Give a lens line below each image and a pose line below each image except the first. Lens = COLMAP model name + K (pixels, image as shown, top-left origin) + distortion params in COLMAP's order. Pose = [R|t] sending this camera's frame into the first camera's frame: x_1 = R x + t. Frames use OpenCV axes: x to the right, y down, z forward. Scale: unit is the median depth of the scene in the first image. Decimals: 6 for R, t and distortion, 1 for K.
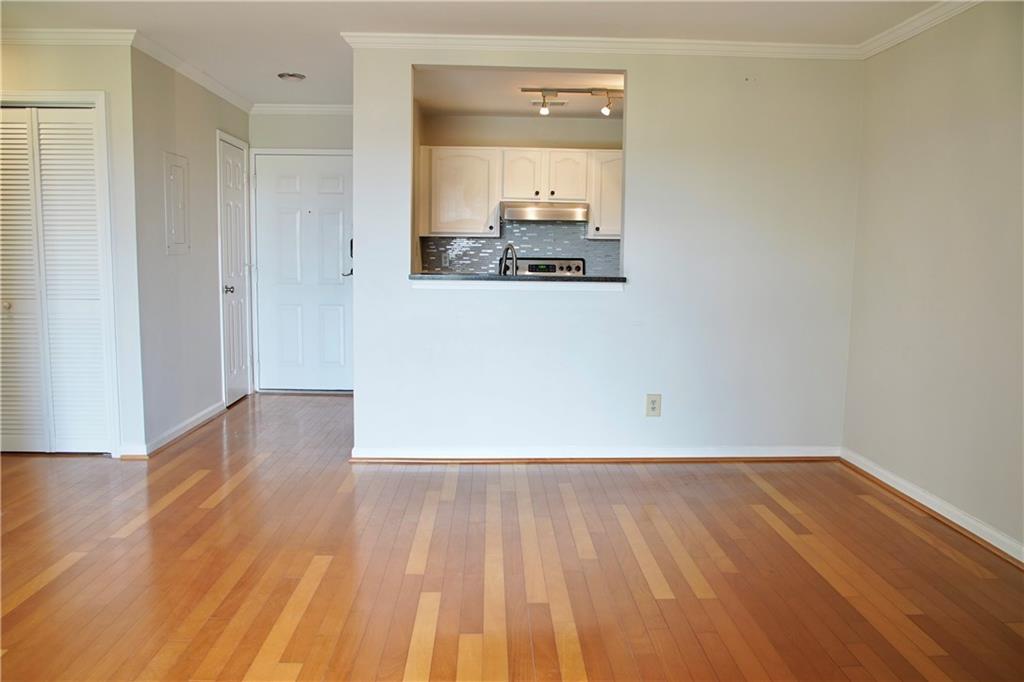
lens RADIAL K [[768.3, 0, 528.4], [0, 768.3, 341.5], [0, 0, 1]] dist [-0.102084, 0.063296]
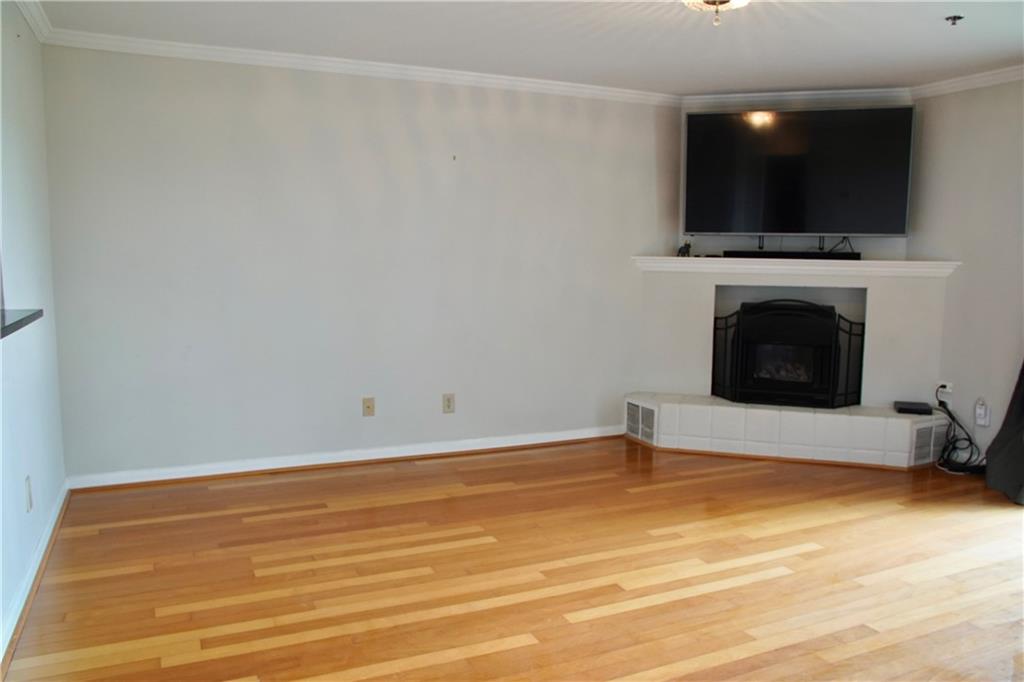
lens RADIAL K [[768.3, 0, 528.4], [0, 768.3, 341.5], [0, 0, 1]] dist [-0.102084, 0.063296]
pose [[-0.383246, -0.121452, 0.915627, -0.927218], [0.078951, 0.983382, 0.163485, -0.188079], [-0.920266, 0.134944, -0.367288, 1.293095]]
